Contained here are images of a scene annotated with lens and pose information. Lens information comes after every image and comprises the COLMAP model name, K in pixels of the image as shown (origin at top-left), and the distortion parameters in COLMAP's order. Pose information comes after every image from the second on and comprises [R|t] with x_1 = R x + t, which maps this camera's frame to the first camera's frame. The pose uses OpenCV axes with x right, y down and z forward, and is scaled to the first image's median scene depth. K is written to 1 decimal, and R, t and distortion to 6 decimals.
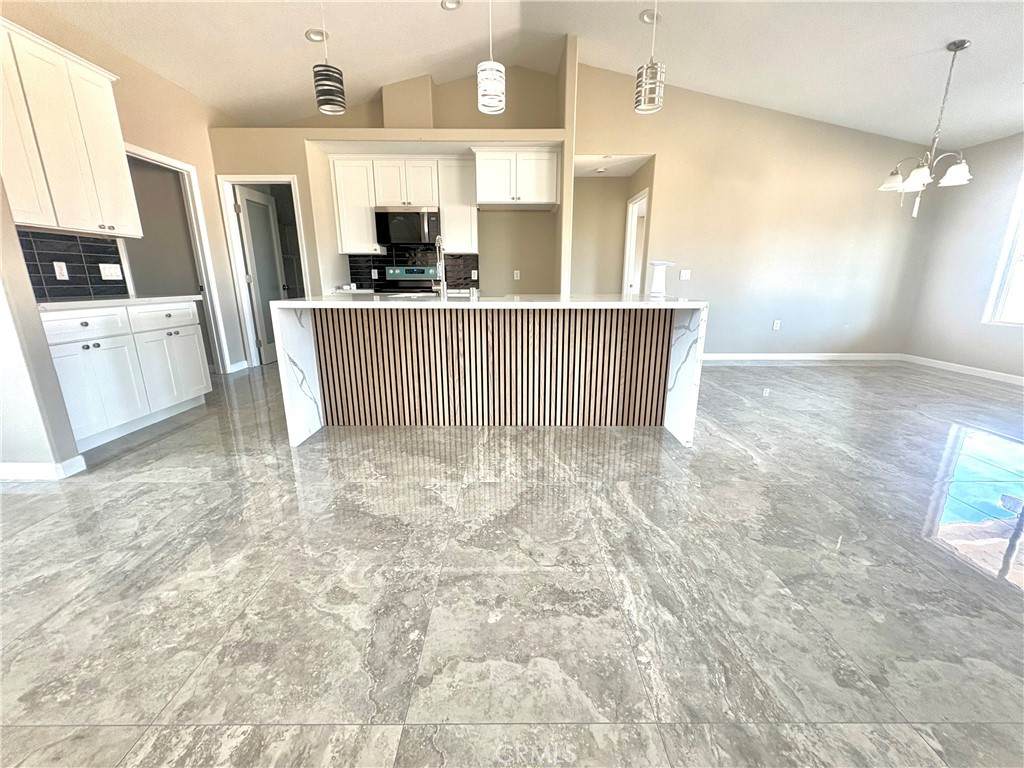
lens RADIAL K [[410.8, 0, 509.6], [0, 410.8, 386.3], [0, 0, 1]] dist [0.001162, 0.000049]
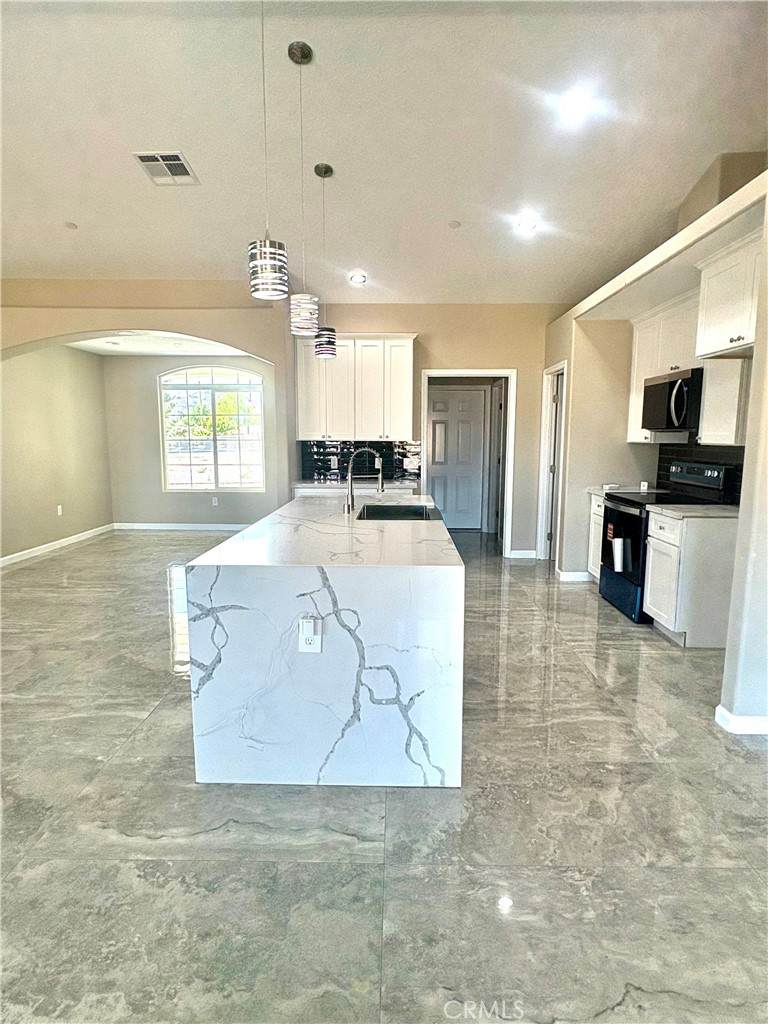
lens RADIAL K [[575.2, 0, 388.1], [0, 575.2, 508.3], [0, 0, 1]] dist [0.002462, -0.001715]
pose [[-0.026077, 0.127919, -0.991442, 1.343628], [-0.256269, 0.957781, 0.130317, -0.480769], [0.966254, 0.257474, 0.007806, 1.239505]]
